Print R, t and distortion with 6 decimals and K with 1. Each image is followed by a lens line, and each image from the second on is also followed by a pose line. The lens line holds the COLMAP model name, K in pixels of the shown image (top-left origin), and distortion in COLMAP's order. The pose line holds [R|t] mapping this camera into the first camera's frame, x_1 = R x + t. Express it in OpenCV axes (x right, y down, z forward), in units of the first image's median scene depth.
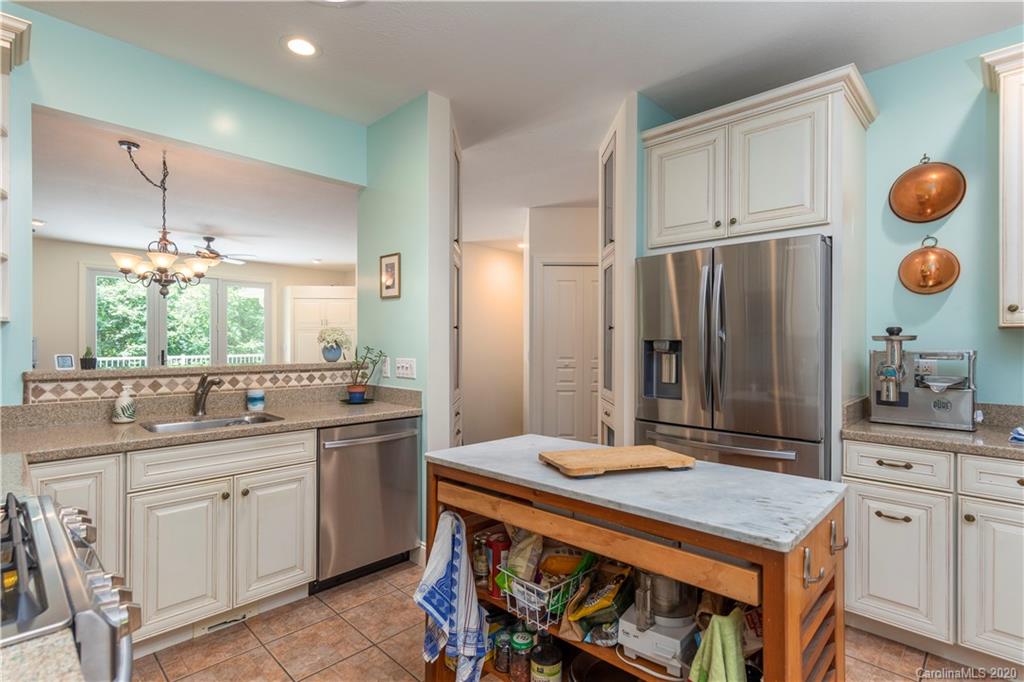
lens RADIAL K [[499.9, 0, 513.9], [0, 499.9, 342.1], [0, 0, 1]] dist [-0.005099, -0.000704]
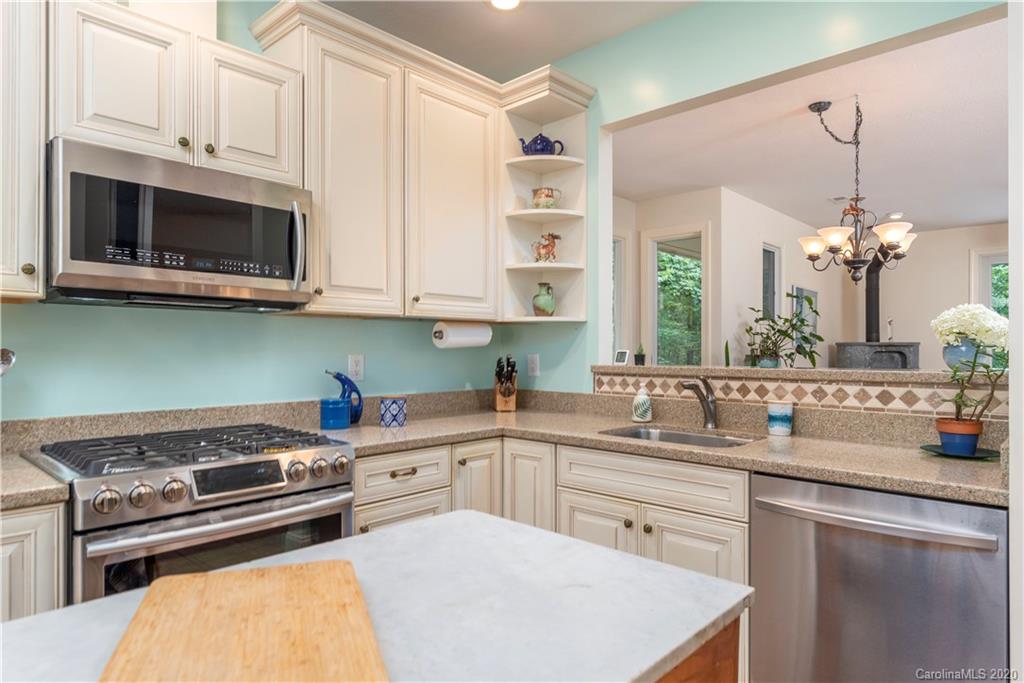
lens RADIAL K [[621.5, 0, 521.0], [0, 621.5, 339.9], [0, 0, 1]] dist [0.005925, -0.000355]
pose [[0.029050, -0.014275, -0.999476, 0.381817], [-0.001200, 0.999897, -0.014316, 0.020910], [0.999577, 0.001615, 0.029029, 0.698701]]
